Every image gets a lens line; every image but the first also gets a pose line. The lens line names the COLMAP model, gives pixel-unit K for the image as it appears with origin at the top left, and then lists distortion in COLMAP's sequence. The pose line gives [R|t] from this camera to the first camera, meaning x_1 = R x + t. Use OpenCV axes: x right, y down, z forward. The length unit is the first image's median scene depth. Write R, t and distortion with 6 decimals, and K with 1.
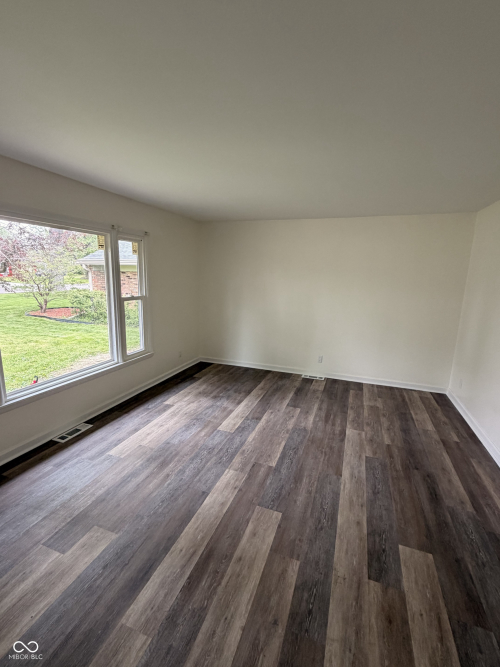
lens RADIAL K [[303.8, 0, 251.8], [0, 303.8, 330.9], [0, 0, 1]] dist [-0.002064, 0.000116]
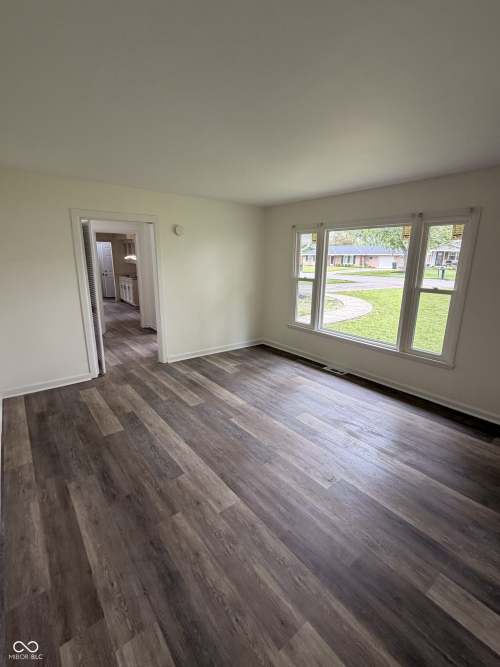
lens RADIAL K [[303.8, 0, 249.4], [0, 303.8, 334.0], [0, 0, 1]] dist [-0.002064, 0.000116]
pose [[-0.534643, 0.178122, -0.826093, 0.943739], [-0.176018, 0.932623, 0.315010, -0.256958], [0.826544, 0.313825, -0.467268, 1.481286]]
